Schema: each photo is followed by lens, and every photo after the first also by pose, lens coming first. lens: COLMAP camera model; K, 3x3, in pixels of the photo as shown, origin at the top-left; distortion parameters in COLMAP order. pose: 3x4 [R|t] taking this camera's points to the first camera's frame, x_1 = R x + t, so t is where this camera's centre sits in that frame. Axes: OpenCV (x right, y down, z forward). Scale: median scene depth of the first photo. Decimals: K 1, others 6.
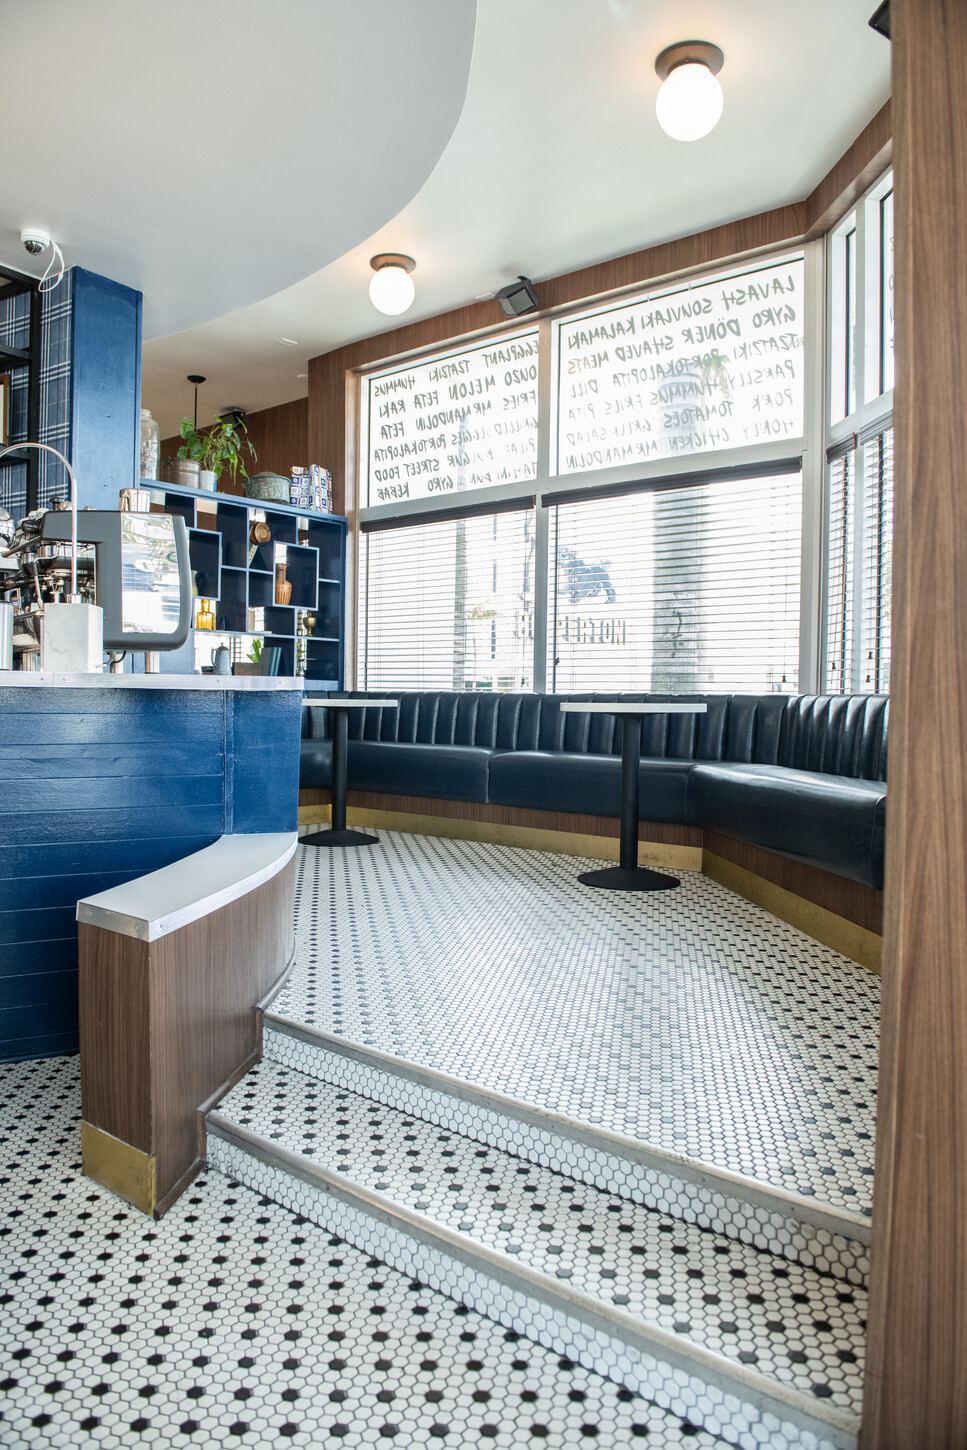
lens RADIAL K [[993.8, 0, 478.6], [0, 993.8, 721.8], [0, 0, 1]] dist [-0.050468, -0.003509]
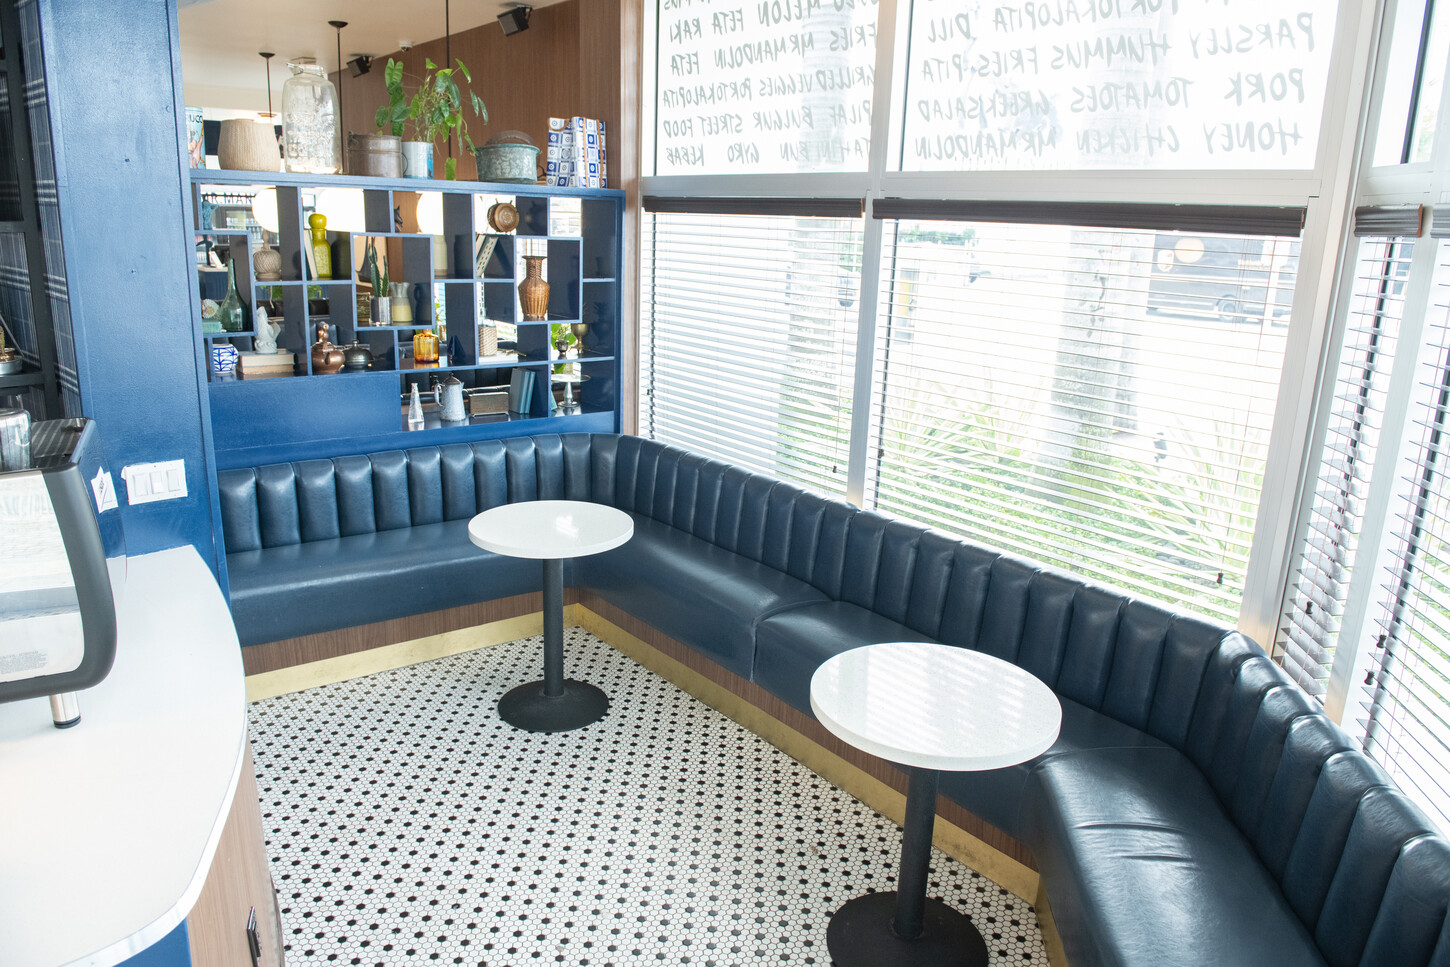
lens RADIAL K [[993.8, 0, 726.7], [0, 993.8, 478.1], [0, 0, 1]] dist [-0.050468, -0.003509]
pose [[0.983831, 0.062038, -0.168009, 0.101655], [-0.022197, 0.973094, 0.229336, -0.224718], [0.177716, -0.221899, 0.958738, 0.360586]]
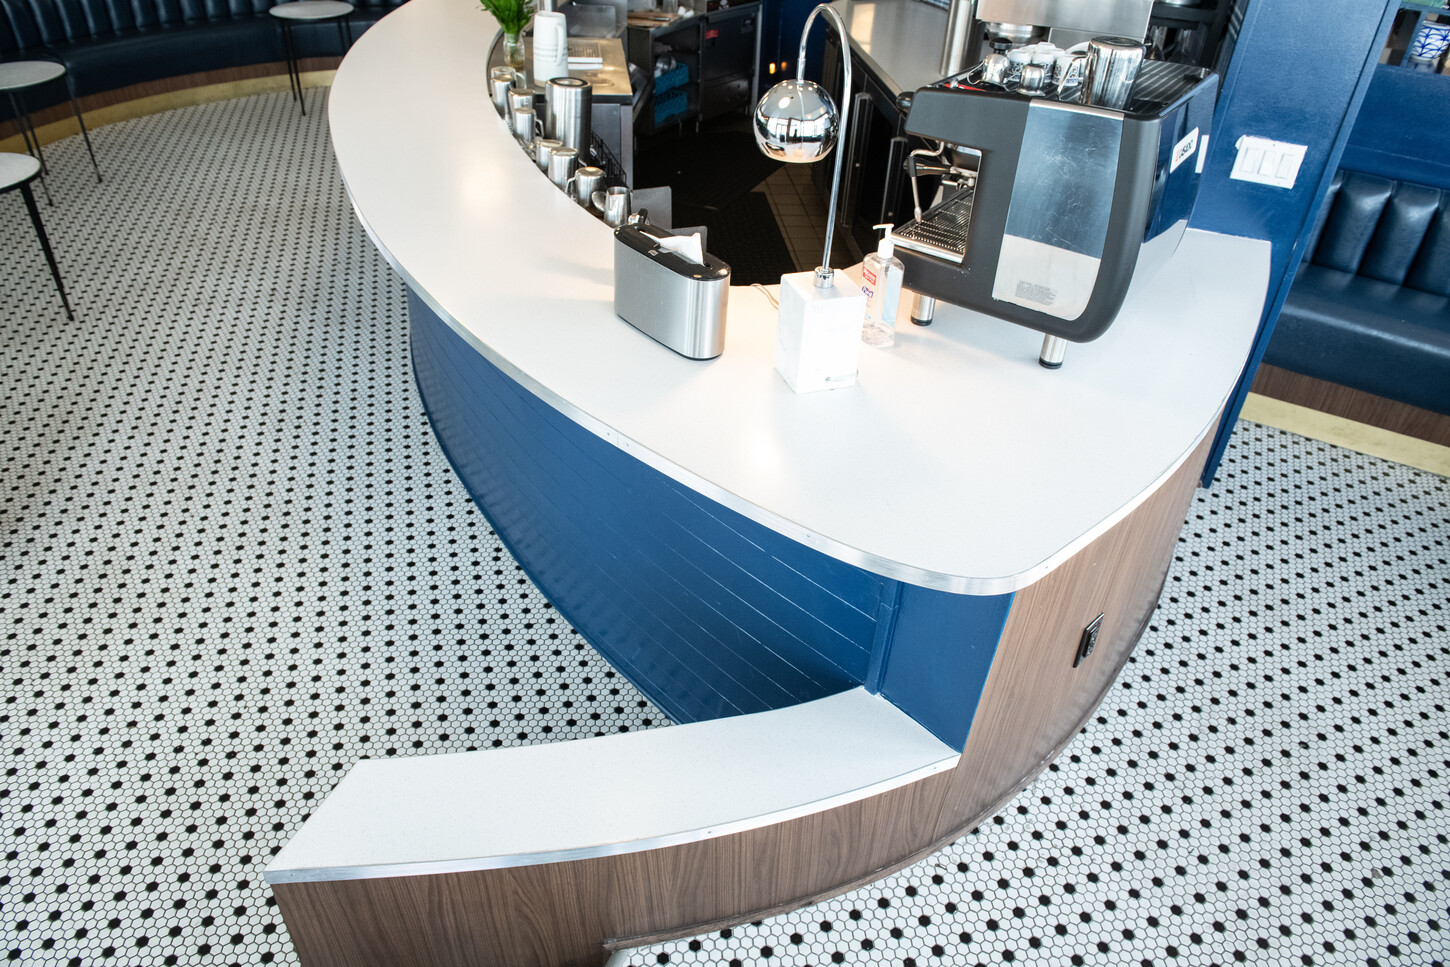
lens RADIAL K [[993.8, 0, 723.4], [0, 993.8, 475.3], [0, 0, 1]] dist [-0.050468, -0.003509]
pose [[0.274448, 0.568178, -0.775791, 0.091861], [-0.071108, 0.816553, 0.572875, -0.223250], [0.958969, -0.102059, 0.264503, 0.418851]]
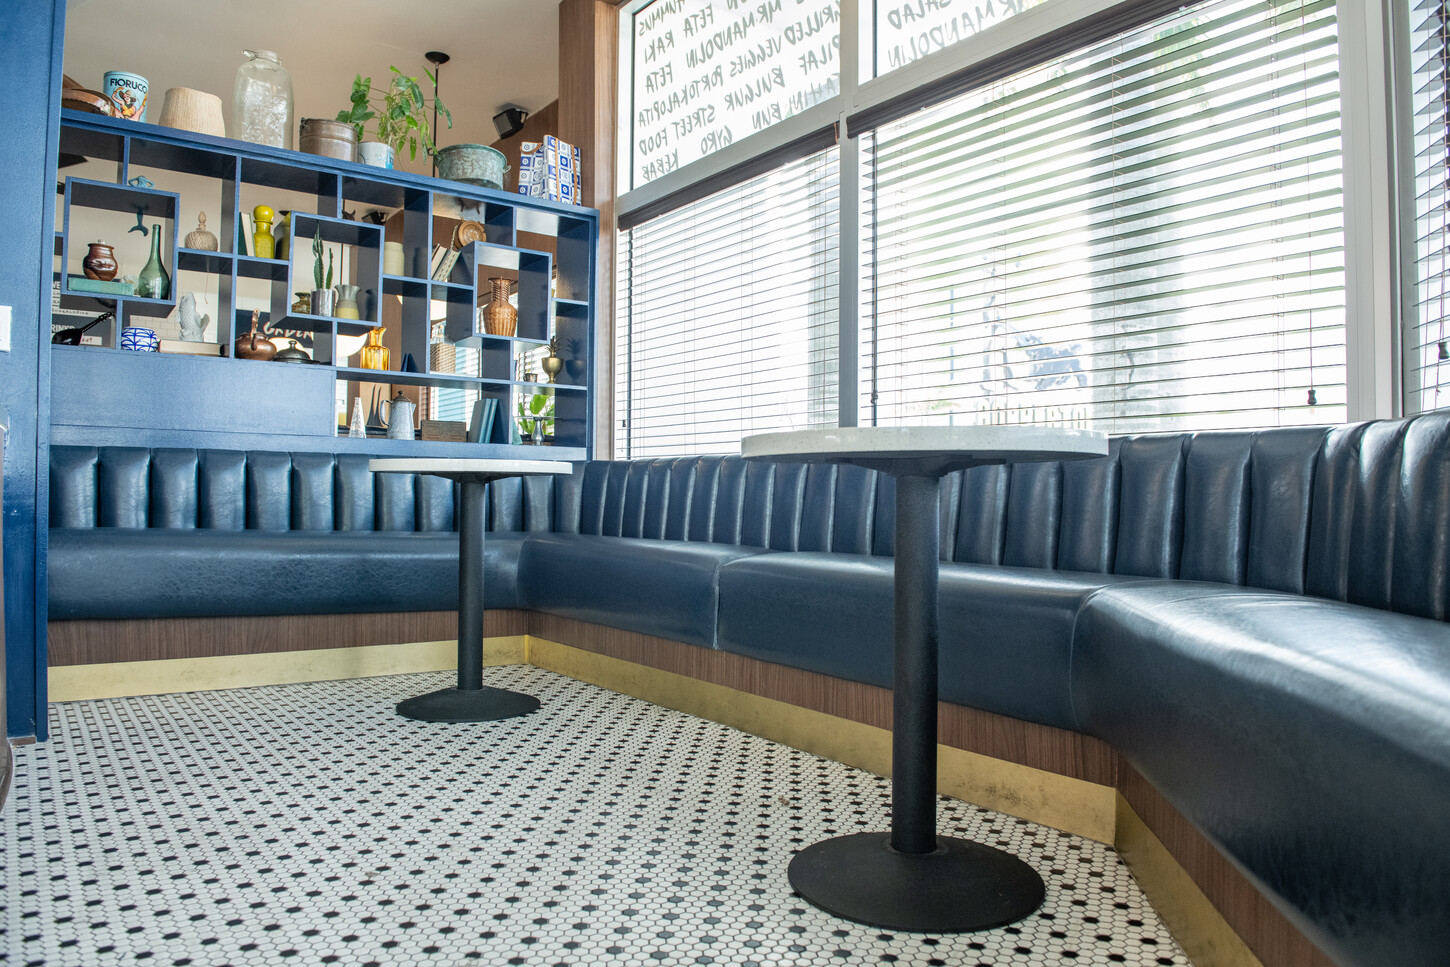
lens RADIAL K [[993.8, 0, 726.0], [0, 993.8, 472.1], [0, 0, 1]] dist [-0.050468, -0.003509]
pose [[0.975562, -0.013334, -0.219318, 0.135947], [0.003059, 0.998884, -0.047123, 0.011019], [0.219702, 0.045300, 0.974515, 0.478000]]
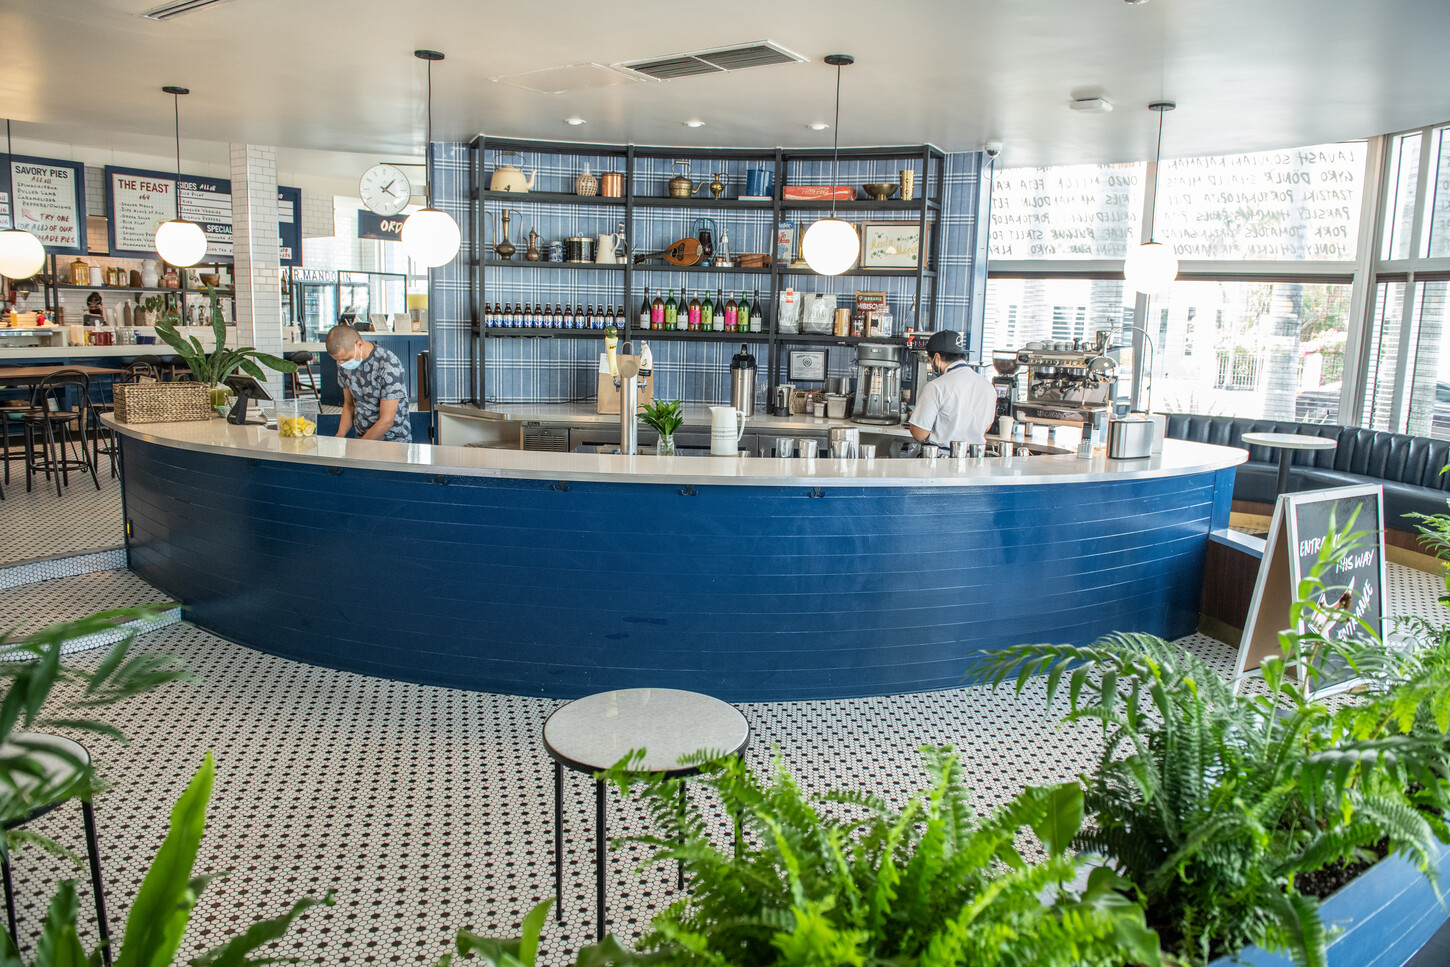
lens RADIAL K [[993.8, 0, 731.3], [0, 993.8, 477.5], [0, 0, 1]] dist [-0.050468, -0.003509]
pose [[0.993520, -0.003131, 0.113613, -0.796852], [-0.012036, 0.991100, 0.132572, -0.130022], [-0.113017, -0.133080, 0.984641, -0.443086]]
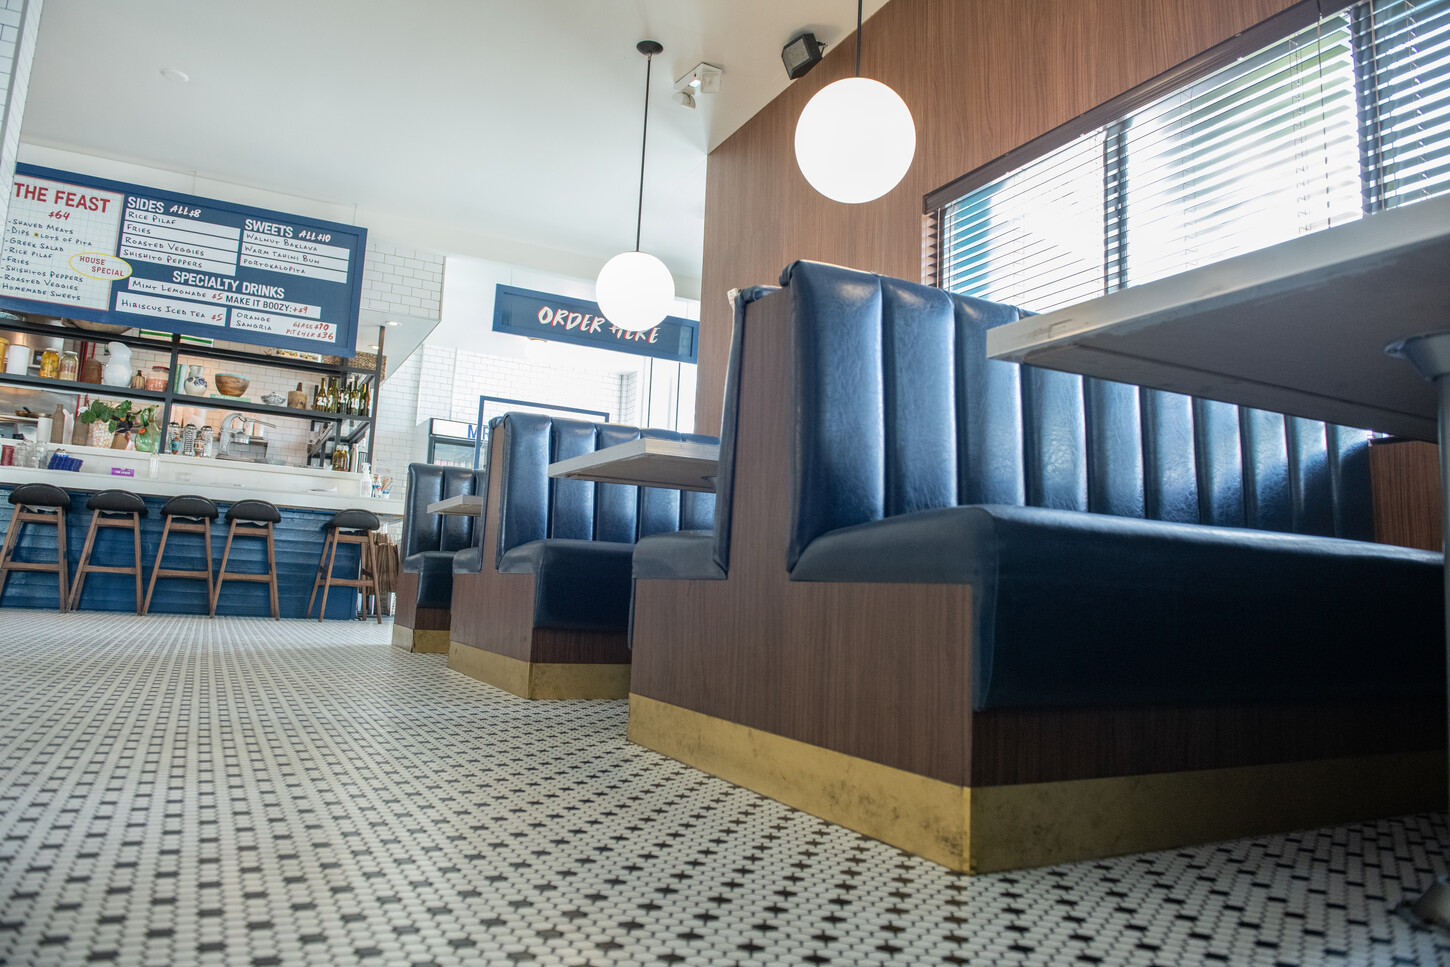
lens RADIAL K [[993.8, 0, 726.8], [0, 993.8, 481.1], [0, 0, 1]] dist [-0.050468, -0.003509]
pose [[0.928457, -0.007580, -0.371363, -0.559581], [-0.048966, 0.988568, -0.142600, 0.039403], [0.368199, 0.150582, 0.917472, 1.126743]]
